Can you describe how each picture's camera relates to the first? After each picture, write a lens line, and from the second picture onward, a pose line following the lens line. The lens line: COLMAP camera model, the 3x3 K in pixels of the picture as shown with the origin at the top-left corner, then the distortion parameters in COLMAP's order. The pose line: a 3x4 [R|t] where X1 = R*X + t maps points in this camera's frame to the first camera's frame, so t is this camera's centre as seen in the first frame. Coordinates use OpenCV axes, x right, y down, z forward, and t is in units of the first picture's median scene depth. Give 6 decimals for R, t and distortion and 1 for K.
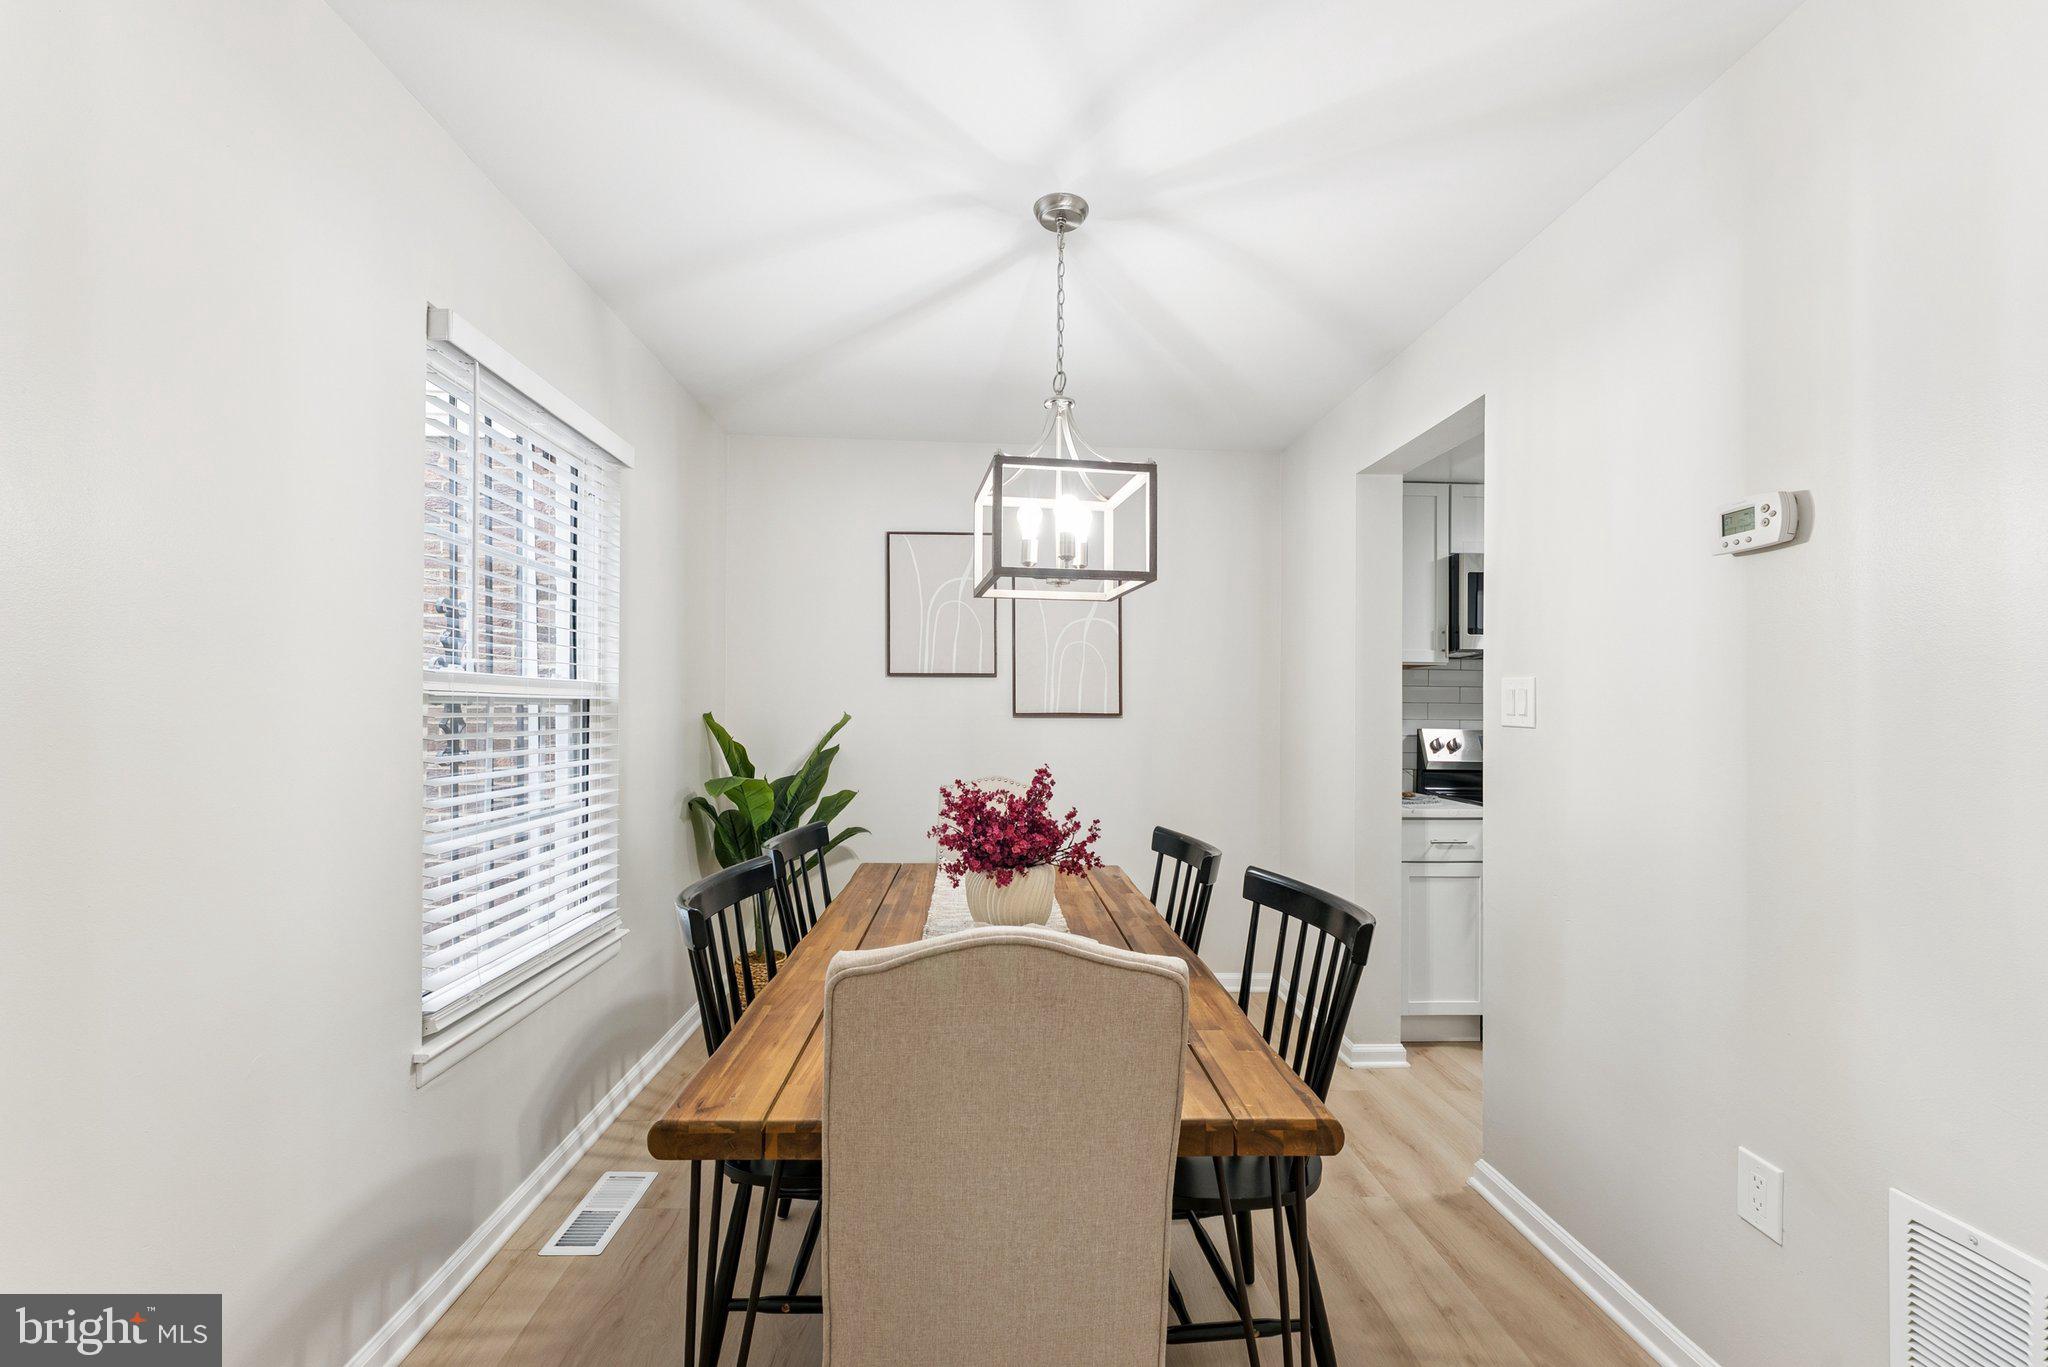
lens RADIAL K [[824.0, 0, 1024.0], [0, 824.0, 683.5], [0, 0, 1]] dist [0.000158, -0.000155]
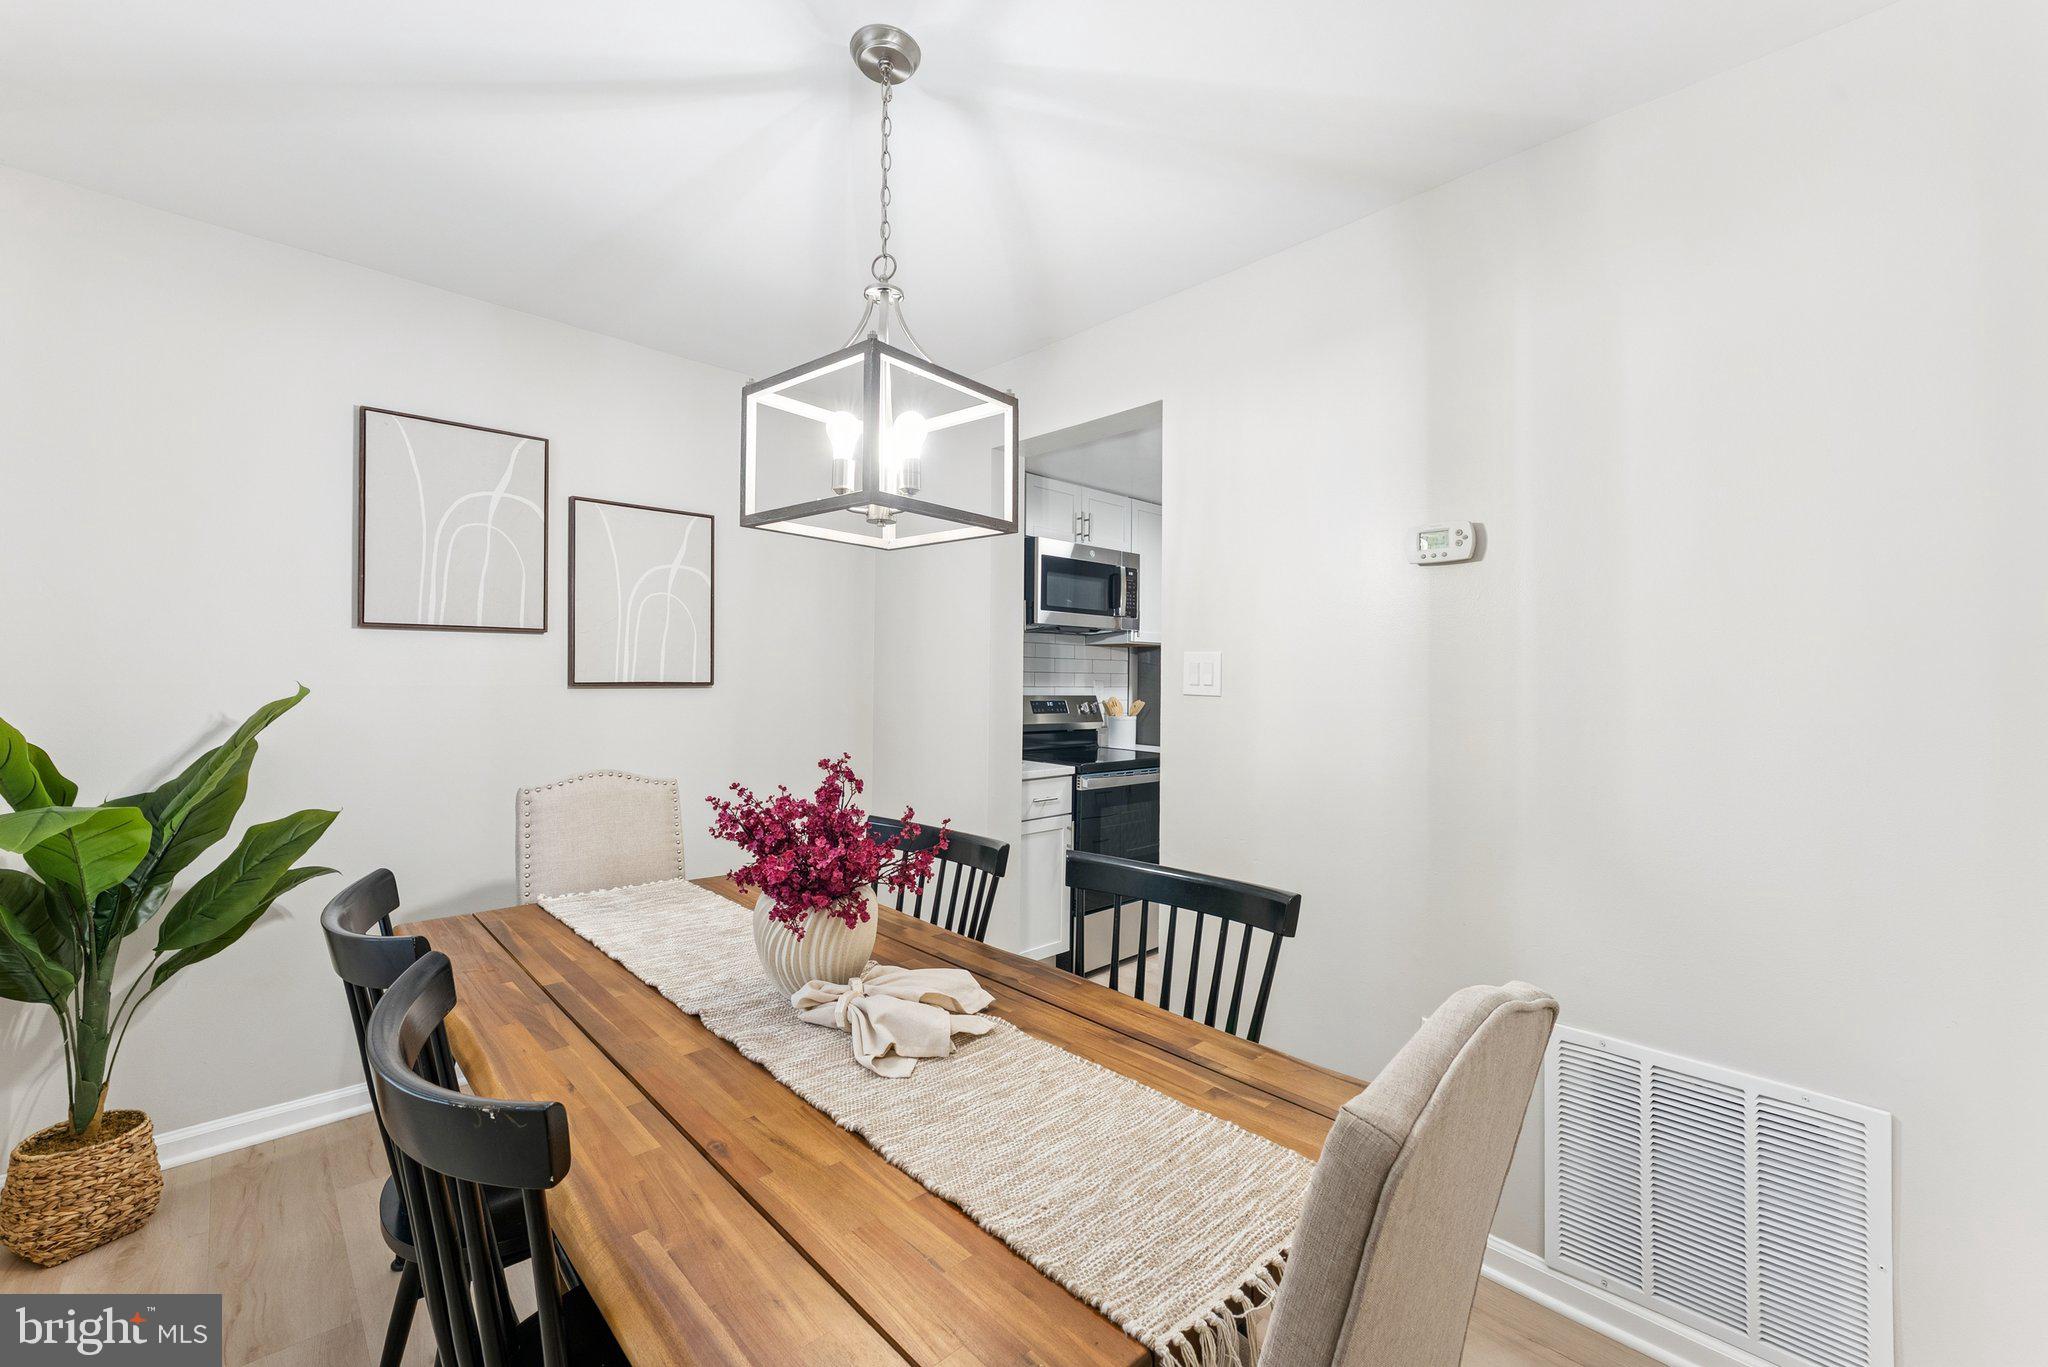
lens RADIAL K [[821.3, 0, 1027.1], [0, 821.3, 641.5], [0, 0, 1]] dist [-0.000726, 0.000003]
pose [[0.760447, 0.027886, 0.648801, -0.330592], [-0.022973, 0.999607, -0.016037, 0.001618], [-0.648993, -0.002710, 0.760789, 0.291909]]
